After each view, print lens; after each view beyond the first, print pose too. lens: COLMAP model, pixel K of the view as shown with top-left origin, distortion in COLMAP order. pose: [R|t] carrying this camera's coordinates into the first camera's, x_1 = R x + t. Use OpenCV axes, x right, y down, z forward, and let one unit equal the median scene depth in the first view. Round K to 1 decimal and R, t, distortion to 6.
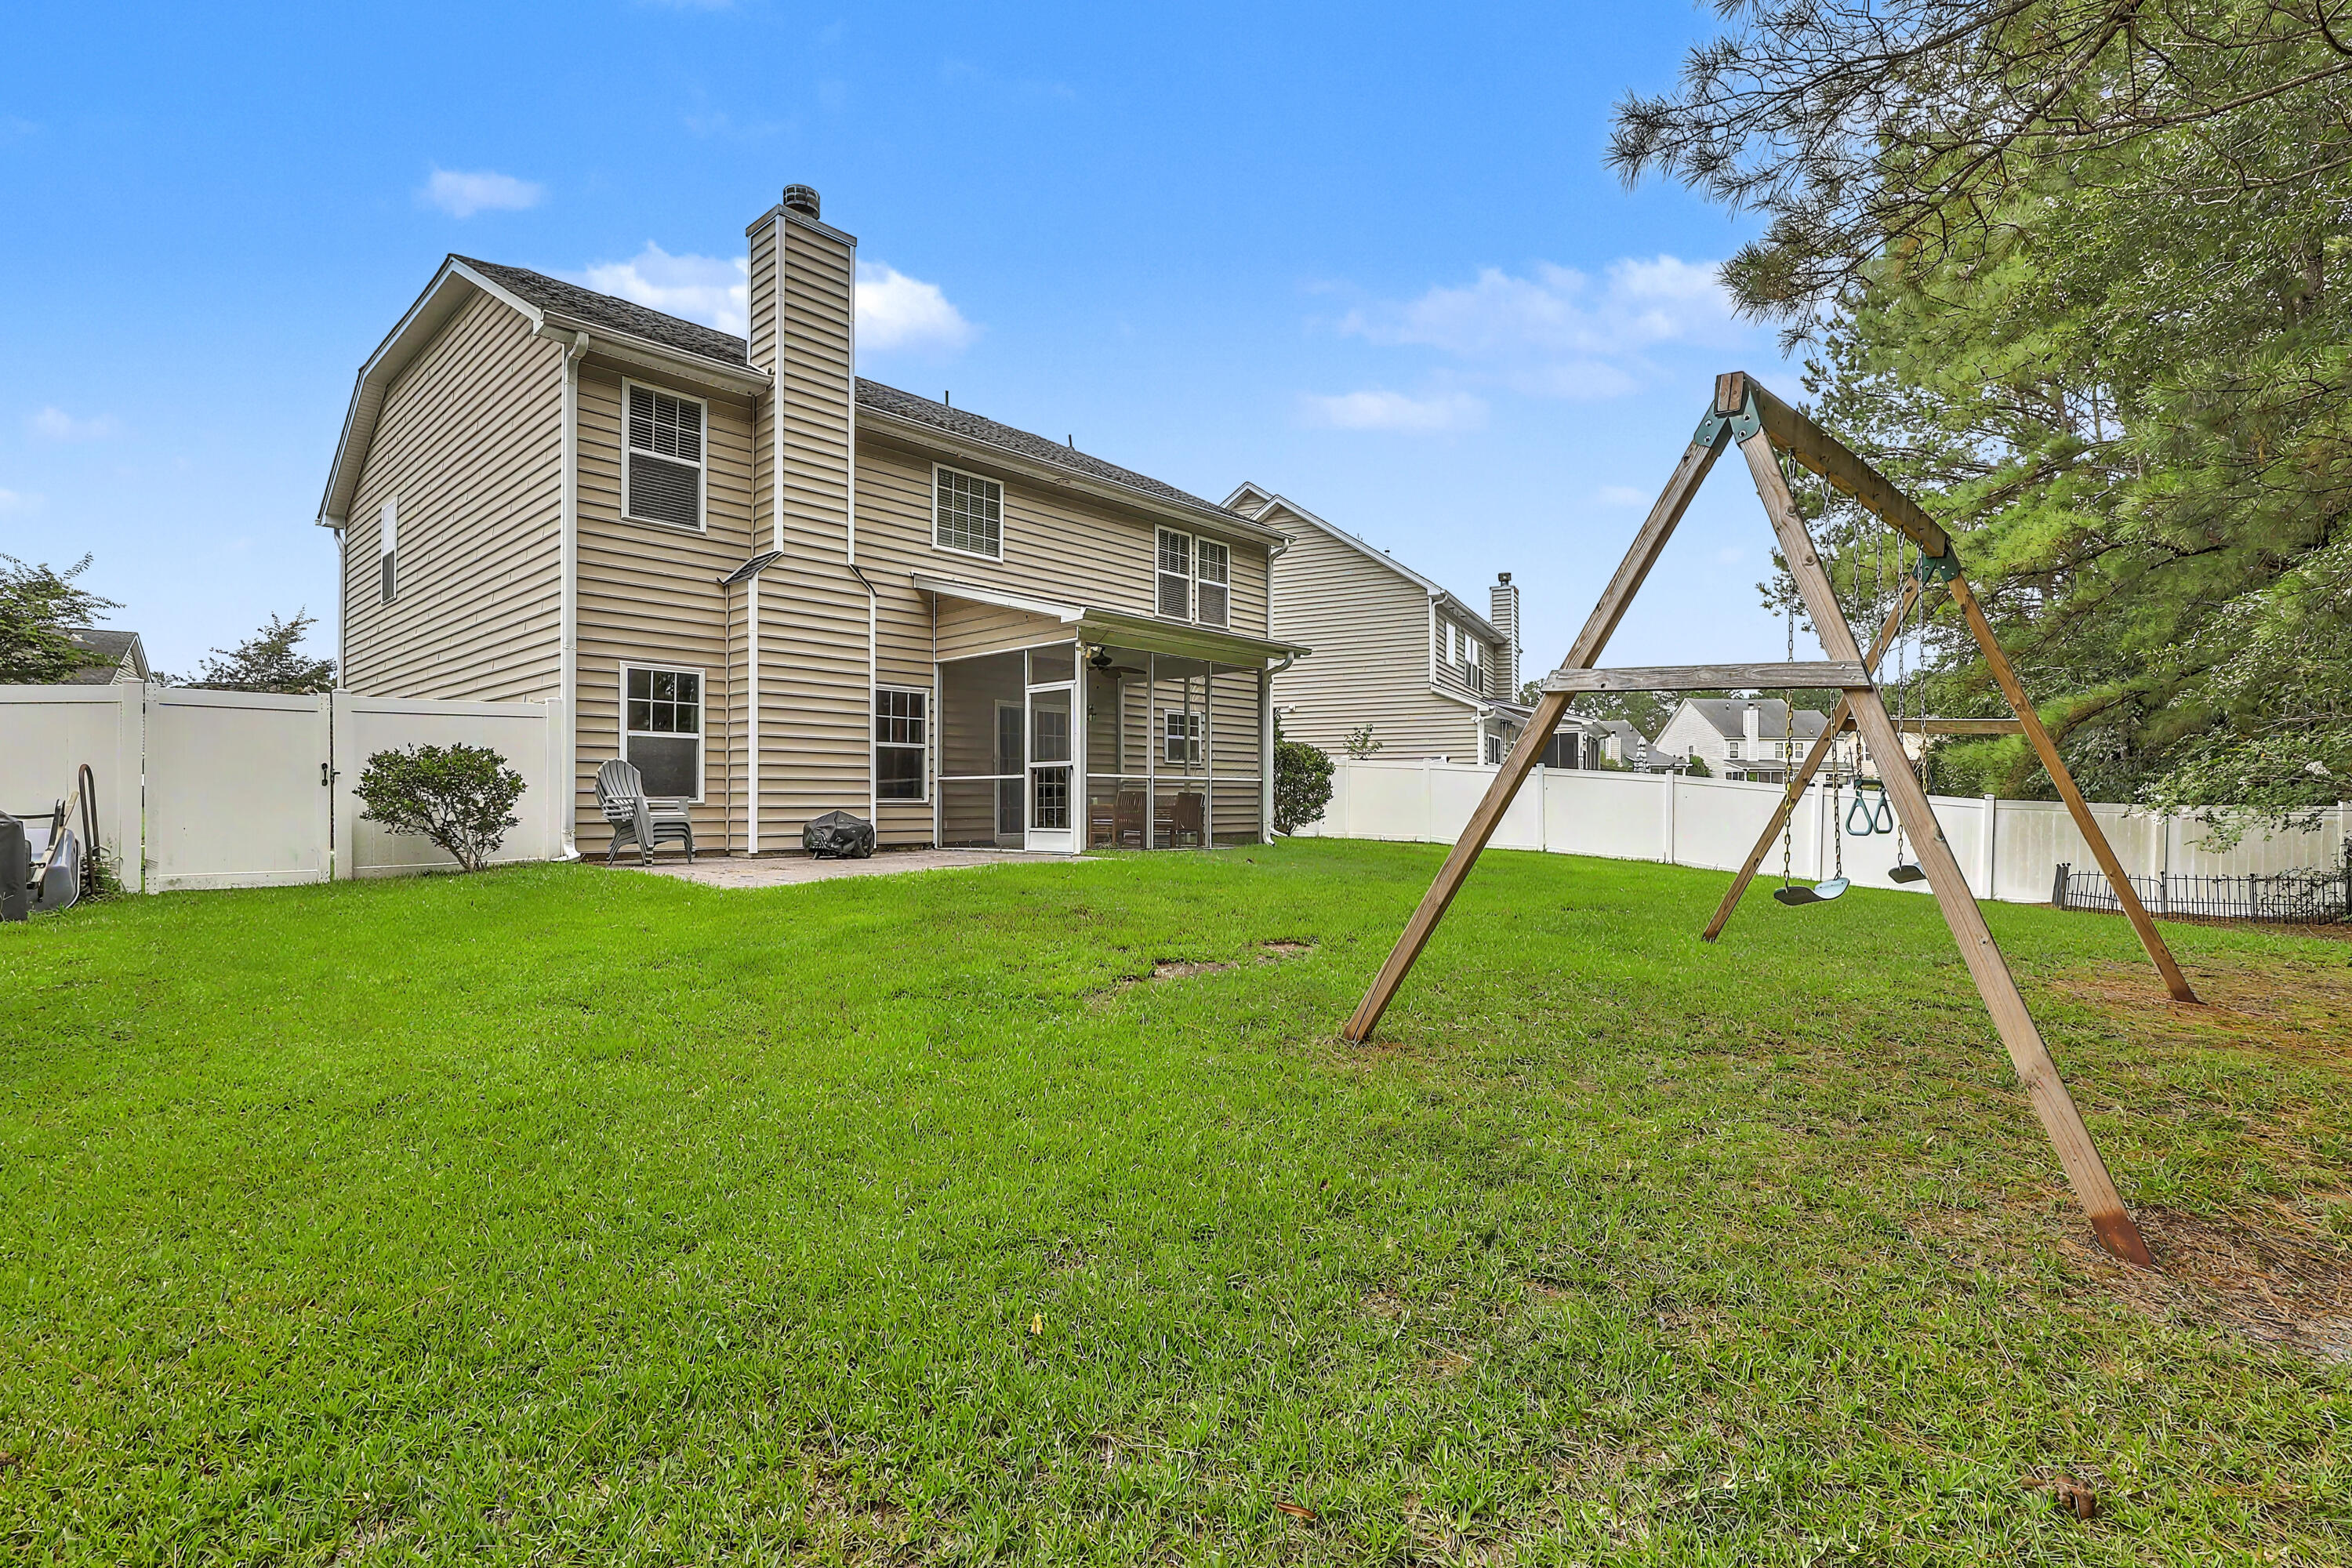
lens RADIAL K [[979.9, 0, 1176.0], [0, 979.9, 784.0], [0, 0, 1]] dist [0.000246, 0.000001]
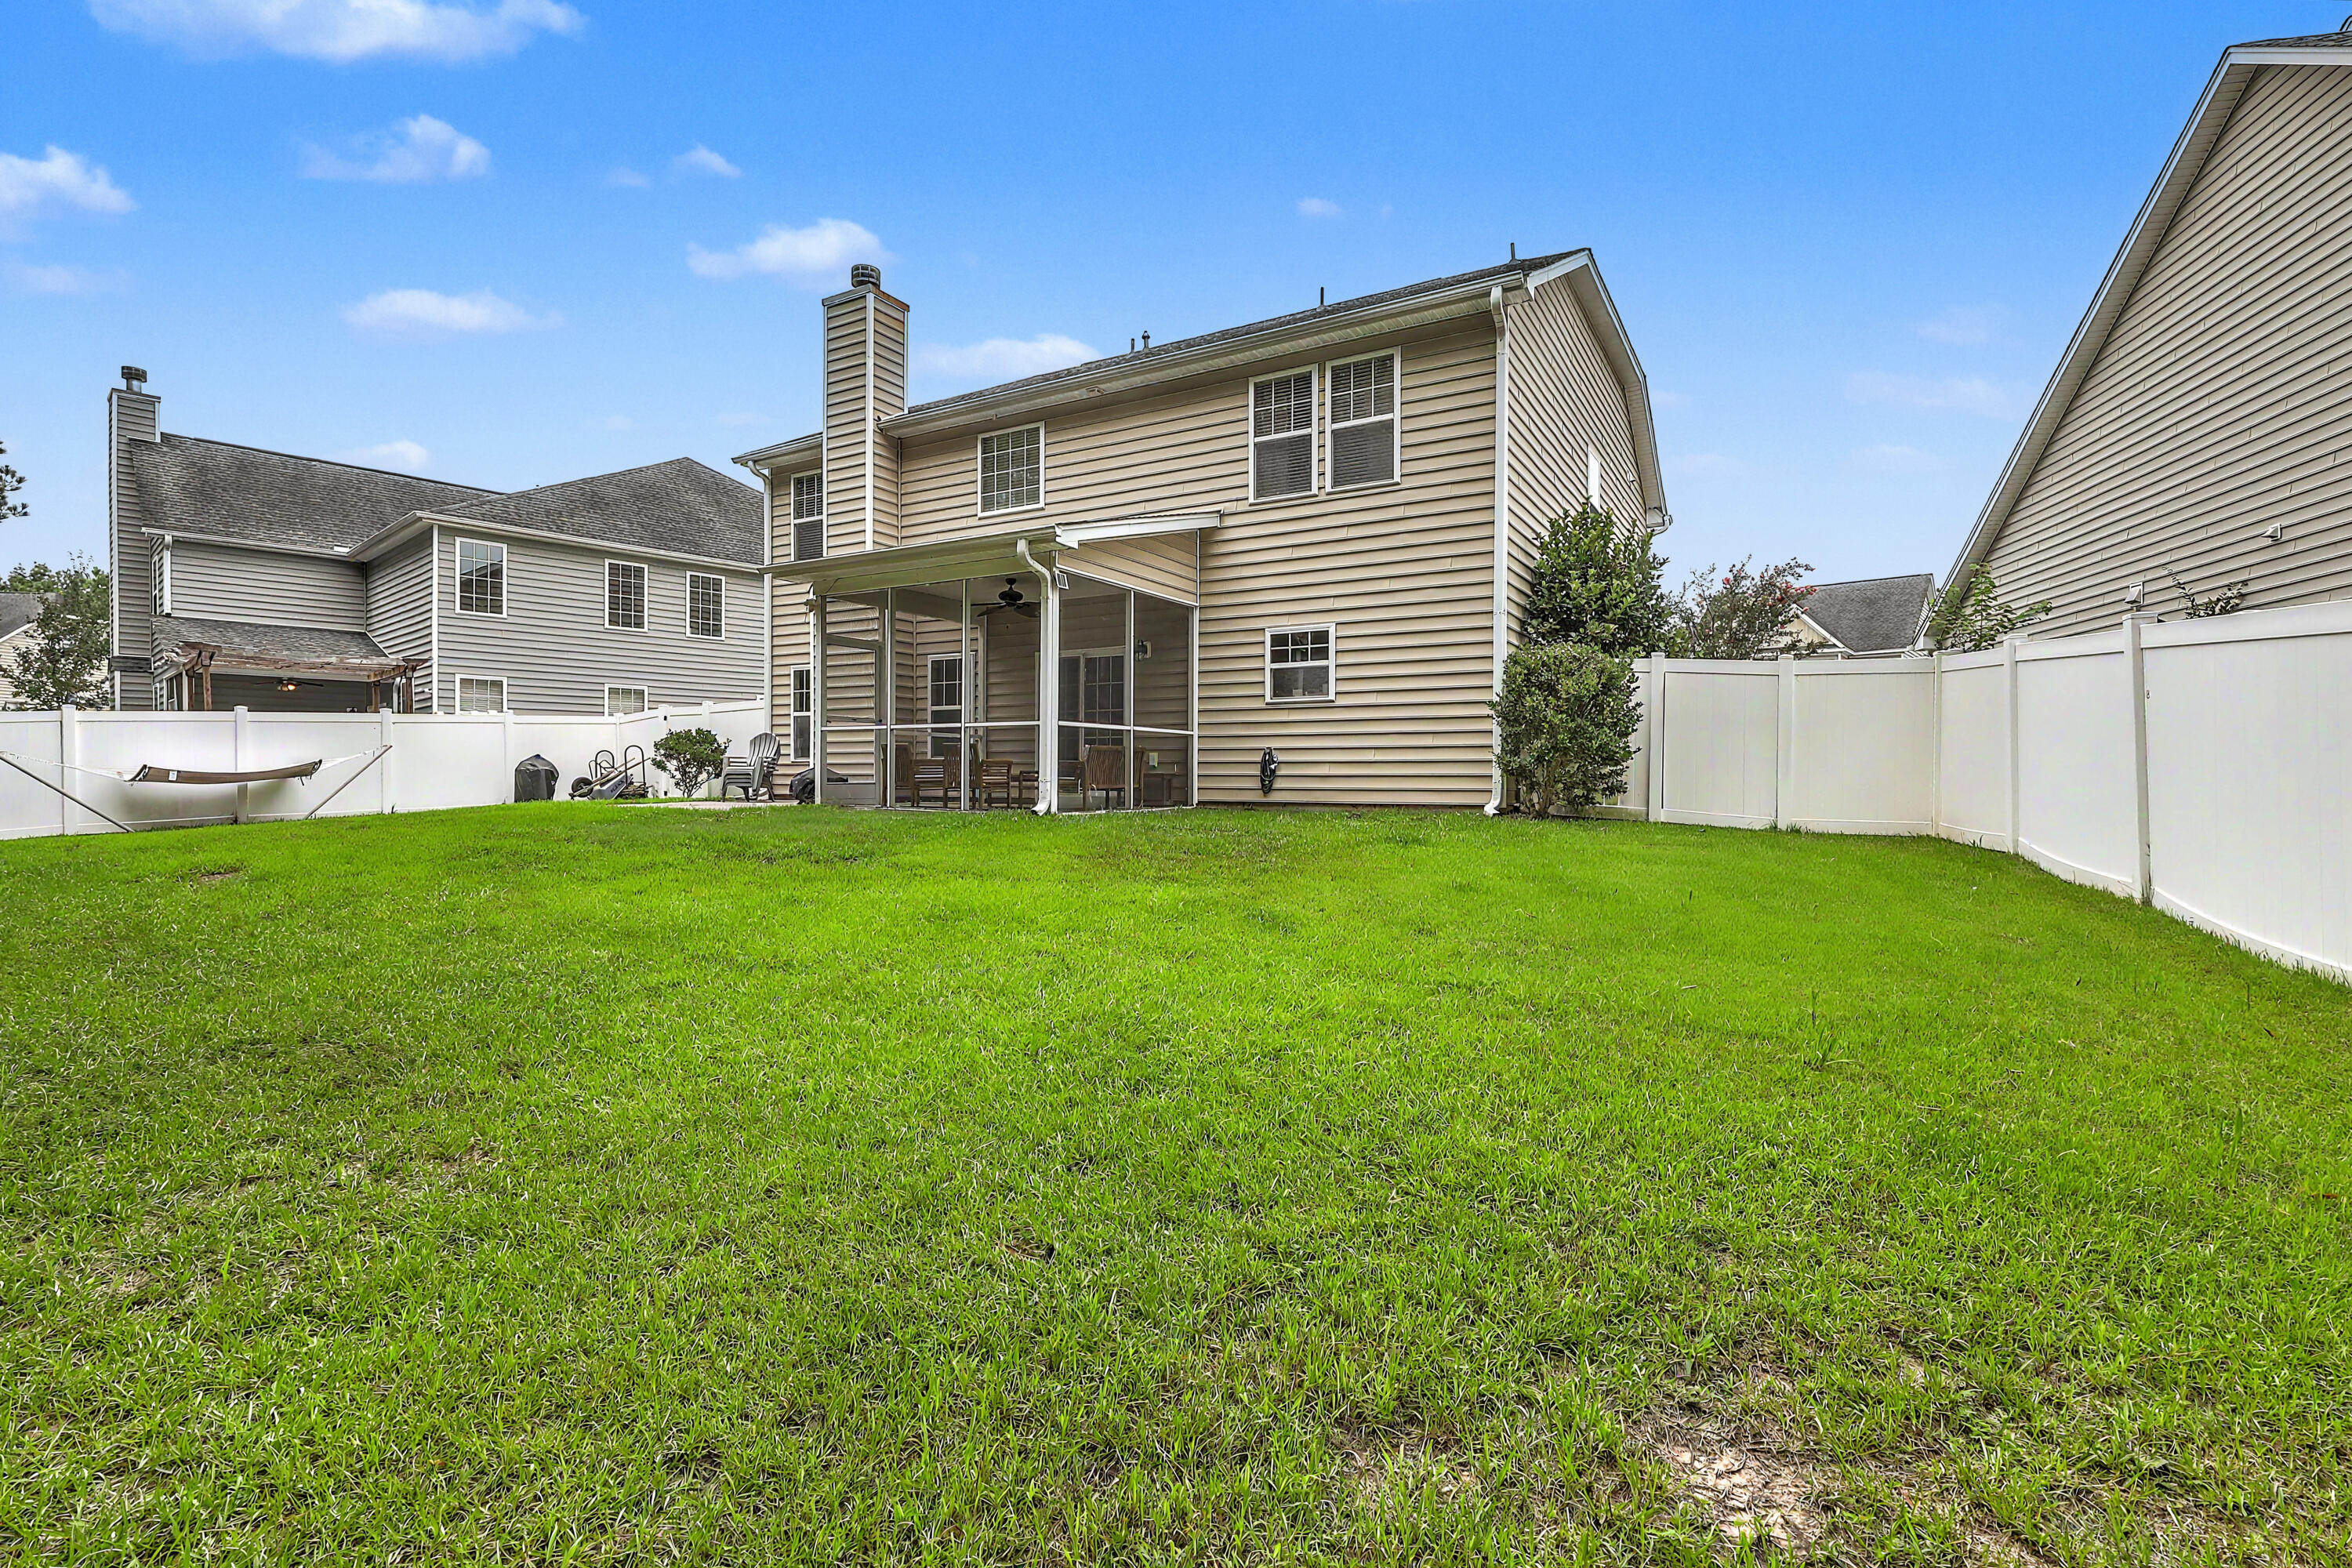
lens RADIAL K [[1078.6, 0, 1192.0], [0, 1078.6, 765.0], [0, 0, 1]] dist [0.001241, 0.000066]
pose [[0.251517, 0.004107, -0.967844, 0.747772], [0.026427, 0.999589, 0.011109, 0.014413], [0.967492, -0.028371, 0.251305, 0.741640]]
